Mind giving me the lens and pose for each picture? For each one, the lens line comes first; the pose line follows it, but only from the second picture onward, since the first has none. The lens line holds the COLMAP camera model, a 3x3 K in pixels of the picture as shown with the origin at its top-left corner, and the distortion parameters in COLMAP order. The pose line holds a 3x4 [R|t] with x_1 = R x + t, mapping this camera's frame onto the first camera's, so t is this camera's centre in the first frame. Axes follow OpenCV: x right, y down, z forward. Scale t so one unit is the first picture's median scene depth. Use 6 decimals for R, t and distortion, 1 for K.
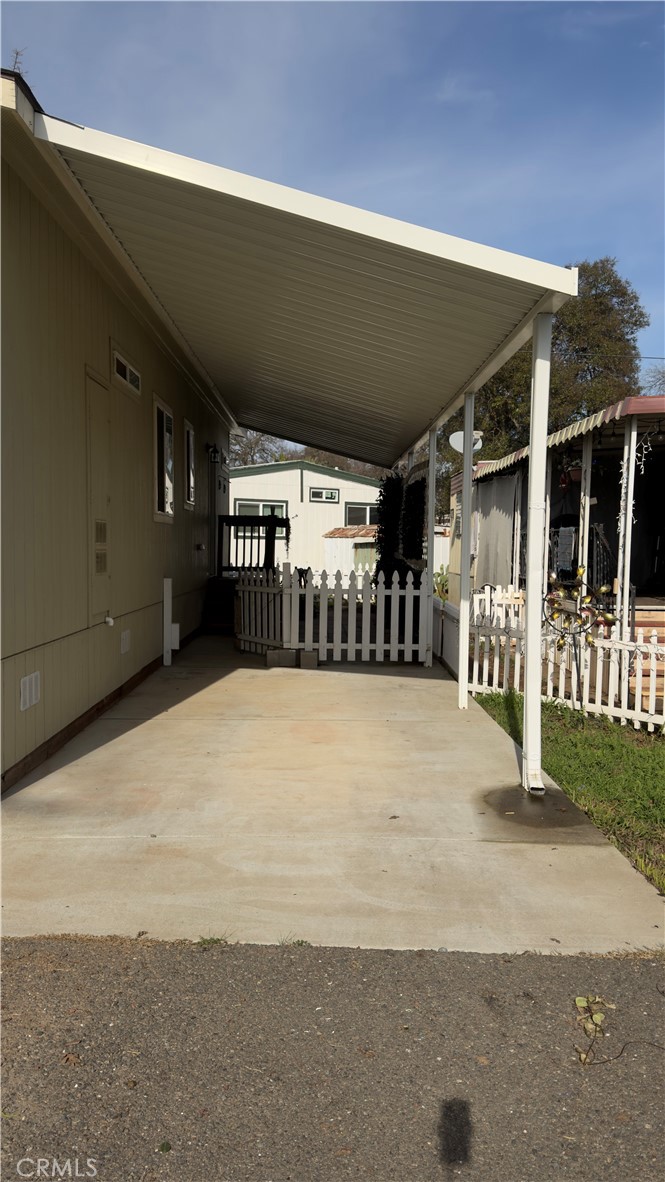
lens RADIAL K [[973.8, 0, 334.1], [0, 973.8, 619.6], [0, 0, 1]] dist [0.004651, -0.001466]
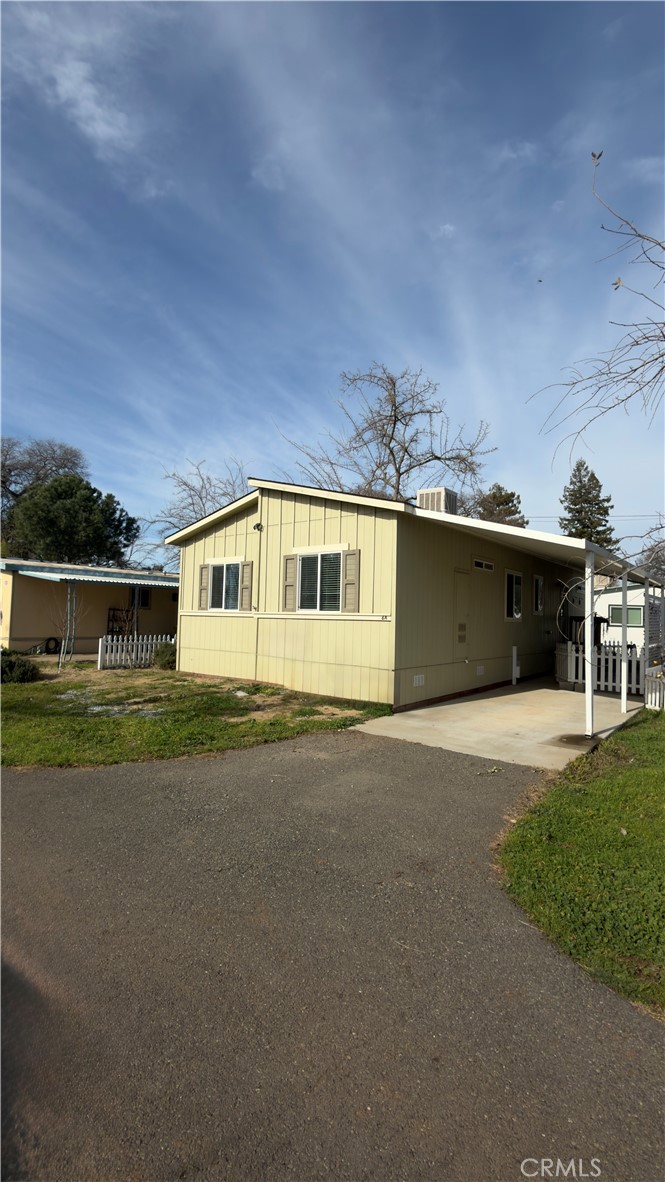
lens RADIAL K [[576.3, 0, 332.5], [0, 576.3, 591.0], [0, 0, 1]] dist [-0.000092, 0.000169]
pose [[0.782664, -0.015585, -0.622249, 0.334575], [-0.067048, 0.991759, -0.109173, 0.005334], [0.618823, 0.127167, 0.775169, -0.327726]]
